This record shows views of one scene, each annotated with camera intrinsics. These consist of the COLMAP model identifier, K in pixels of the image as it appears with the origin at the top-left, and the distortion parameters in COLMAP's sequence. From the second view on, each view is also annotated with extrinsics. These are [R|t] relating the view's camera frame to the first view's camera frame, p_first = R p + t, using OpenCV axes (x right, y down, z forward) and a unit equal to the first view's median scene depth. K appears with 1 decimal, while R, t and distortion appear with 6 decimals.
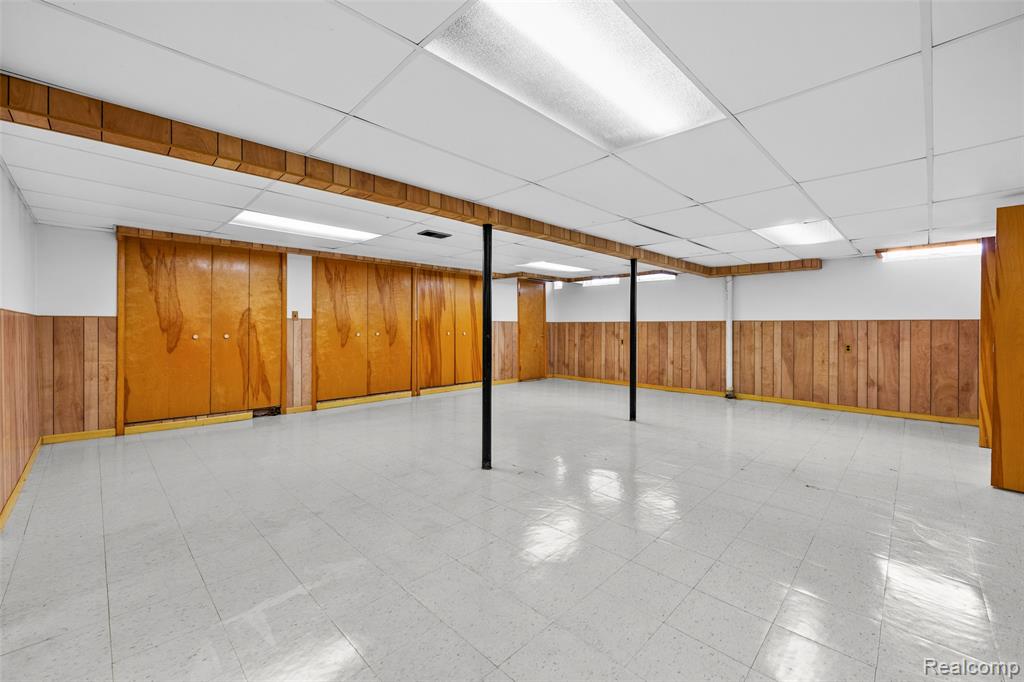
lens RADIAL K [[412.4, 0, 529.0], [0, 412.4, 321.4], [0, 0, 1]] dist [-0.005332, 0.002498]
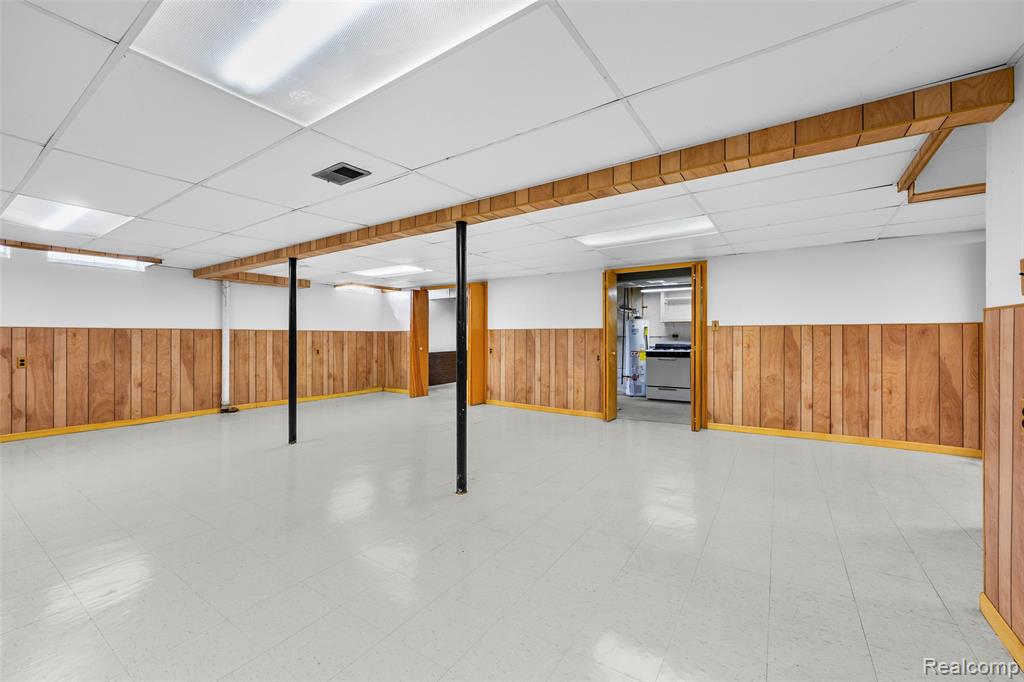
lens RADIAL K [[412.4, 0, 512.9], [0, 412.4, 339.6], [0, 0, 1]] dist [-0.005332, 0.002498]
pose [[-0.162374, 0.001978, 0.986727, -0.547874], [0.005325, 0.999985, -0.001128, 0.027002], [-0.986715, 0.005071, -0.162382, 0.524701]]
